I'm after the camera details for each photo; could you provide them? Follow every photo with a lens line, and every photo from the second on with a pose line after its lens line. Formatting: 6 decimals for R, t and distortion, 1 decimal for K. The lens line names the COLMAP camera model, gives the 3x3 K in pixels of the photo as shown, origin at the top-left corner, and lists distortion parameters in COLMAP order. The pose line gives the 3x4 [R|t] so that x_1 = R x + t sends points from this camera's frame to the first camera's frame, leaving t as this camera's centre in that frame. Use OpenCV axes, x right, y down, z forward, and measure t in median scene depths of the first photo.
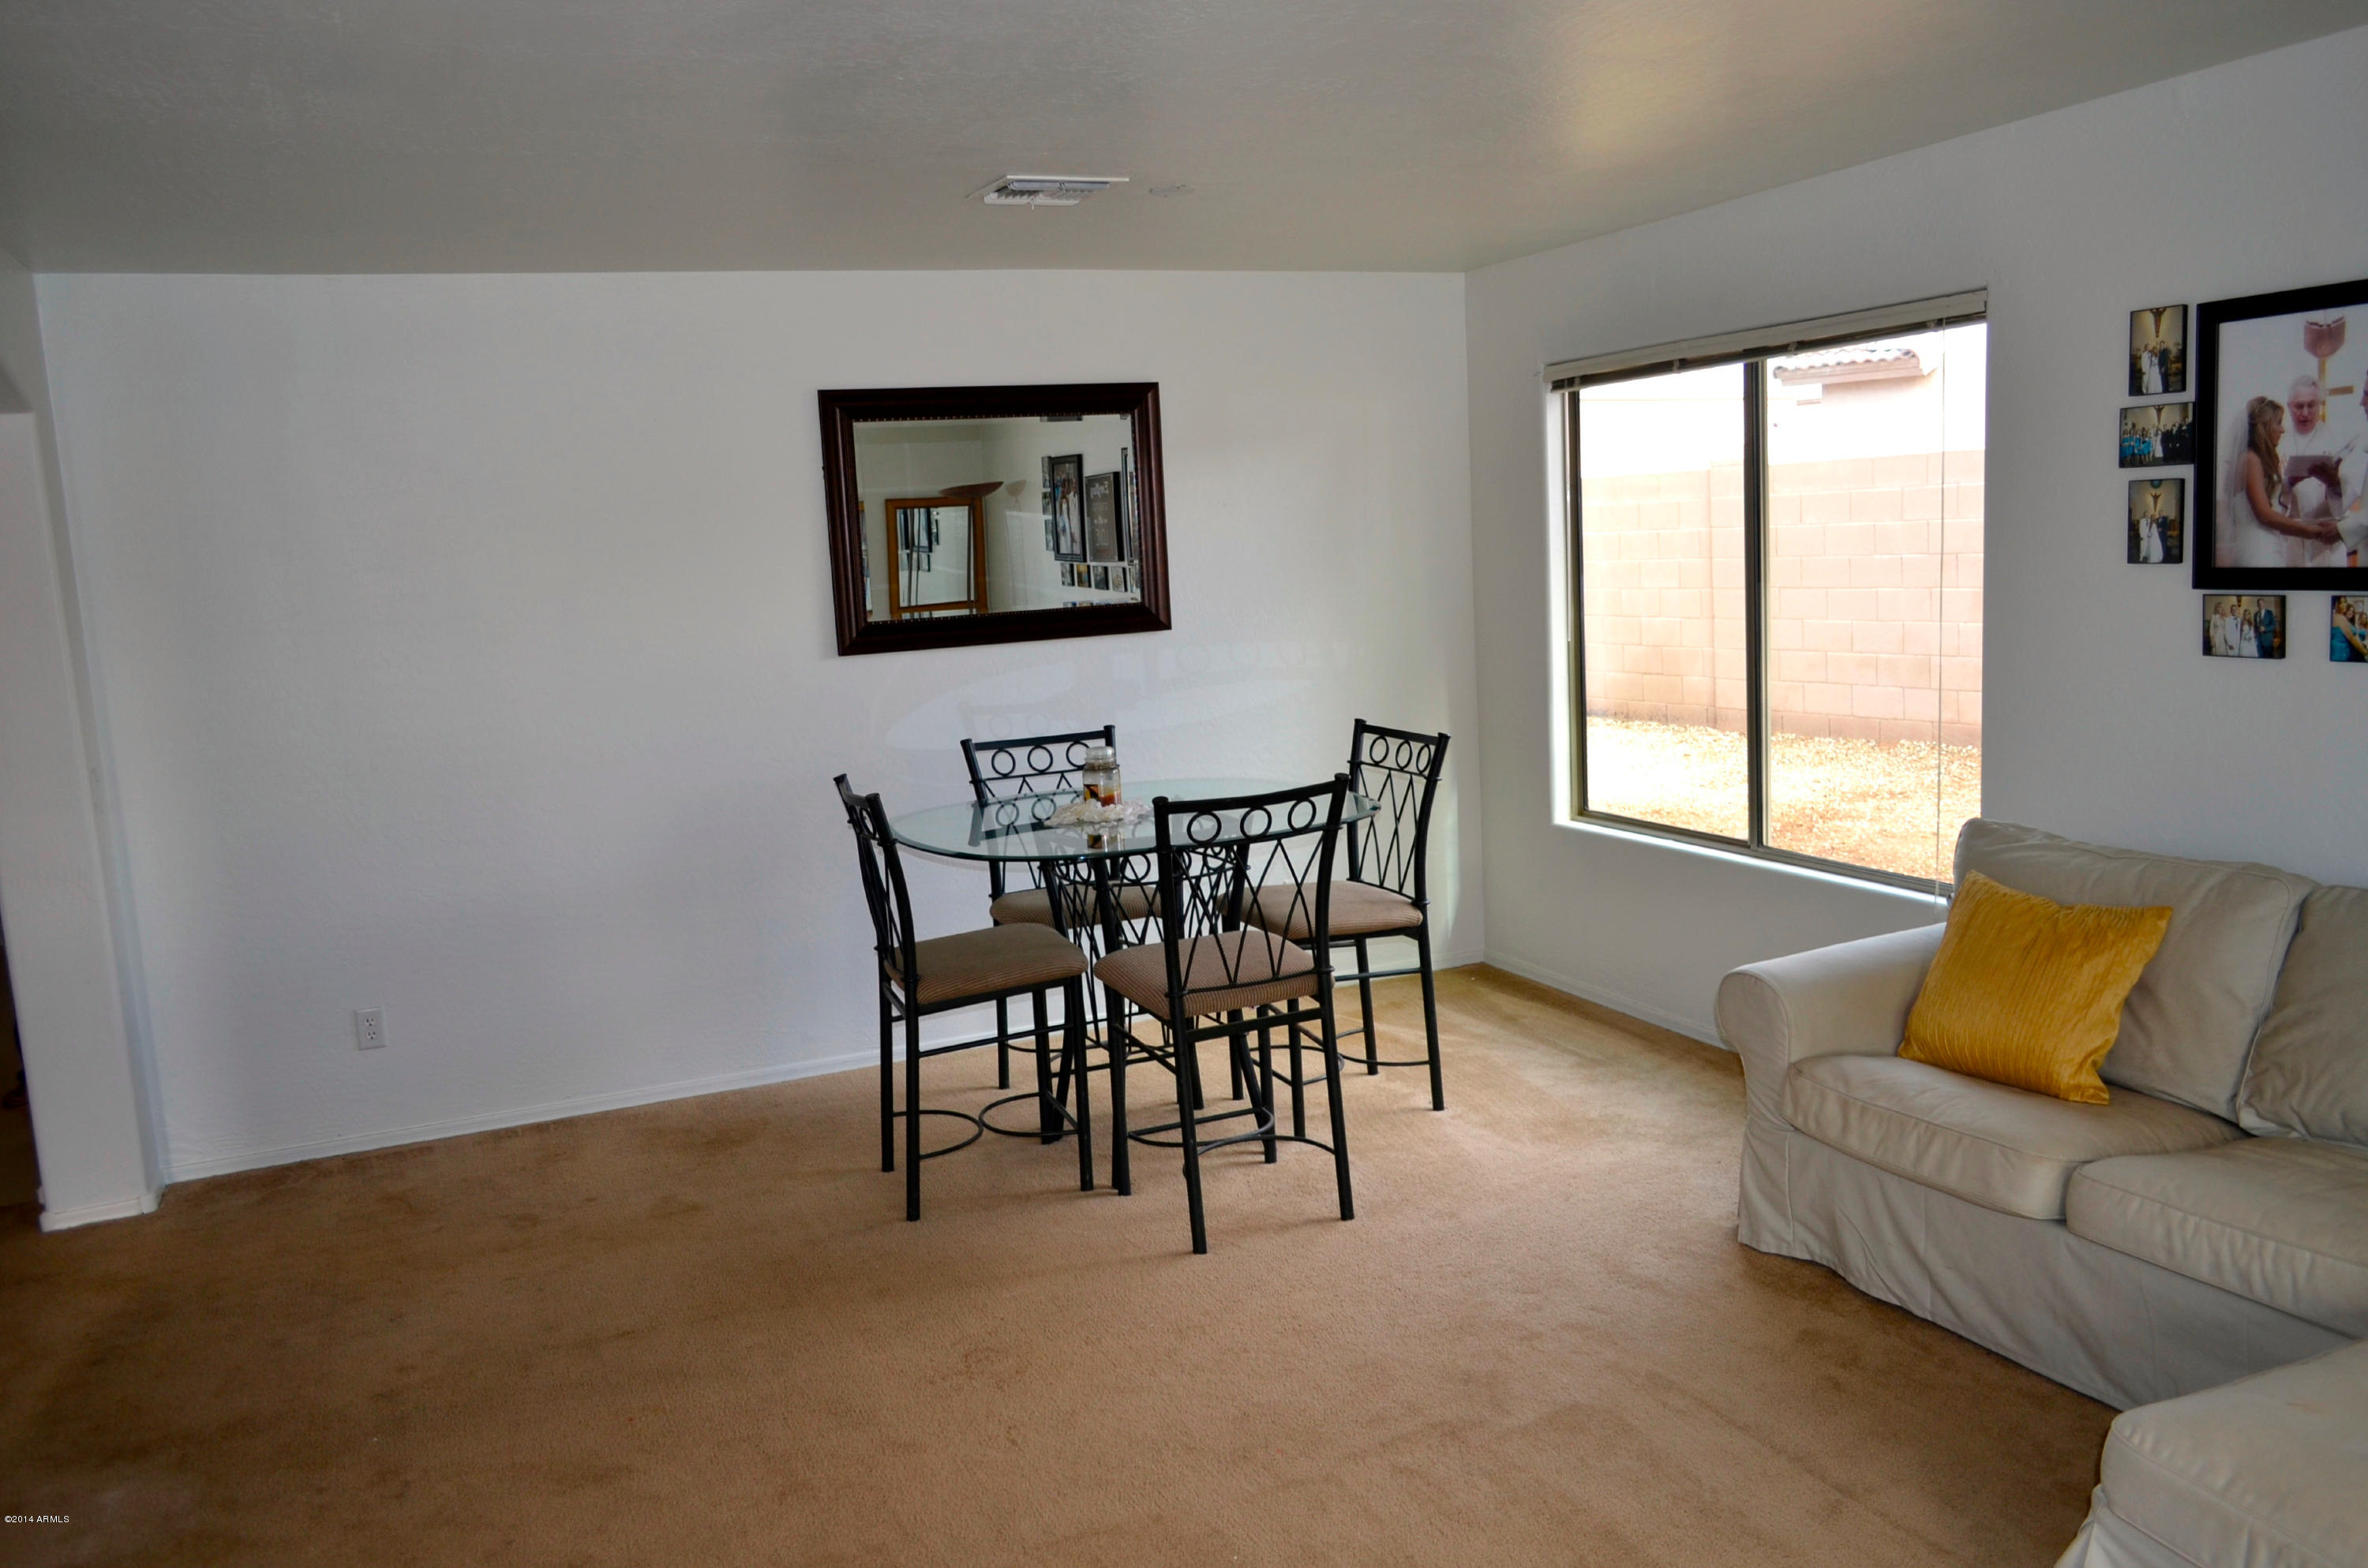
lens RADIAL K [[1811.6, 0, 1188.5], [0, 1811.6, 788.2], [0, 0, 1]] dist [-0.007687, -0.008895]
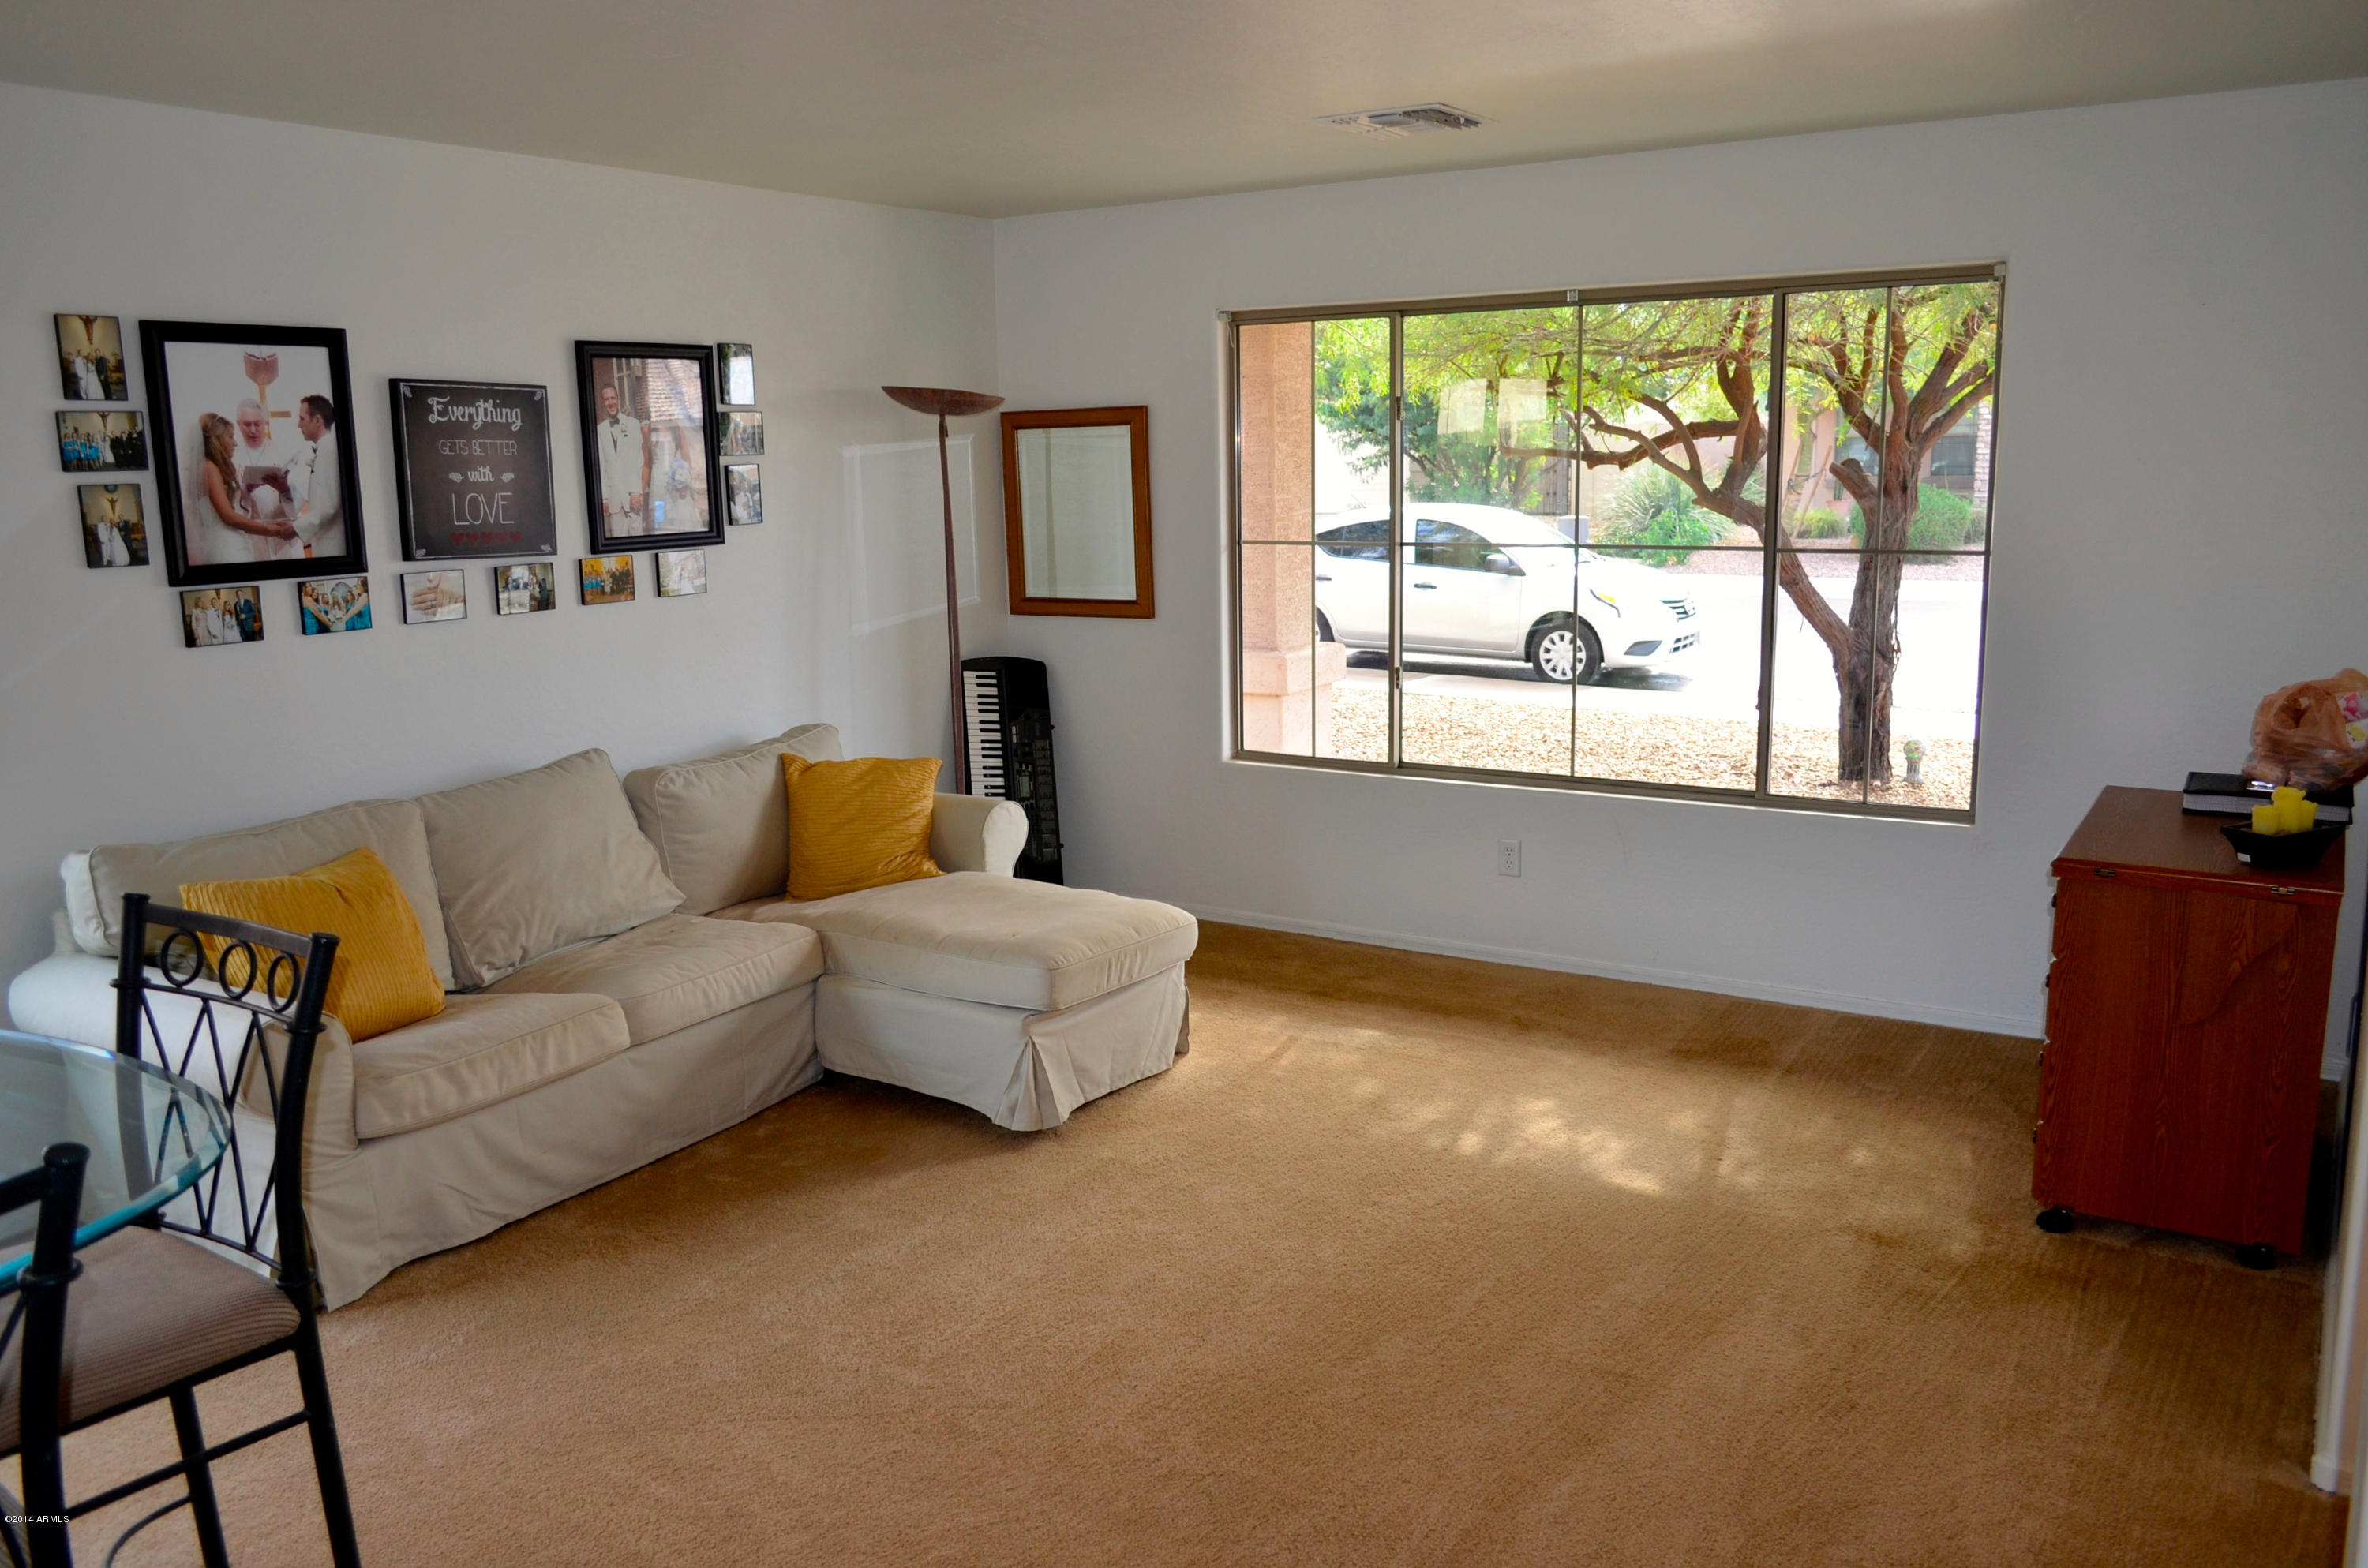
lens RADIAL K [[1811.6, 0, 1186.9], [0, 1811.6, 787.1], [0, 0, 1]] dist [-0.007687, -0.008895]
pose [[-0.545791, -0.091354, 0.832926, -0.706571], [0.165607, 0.962671, 0.214101, -0.131640], [-0.821393, 0.254793, -0.510288, 1.132847]]
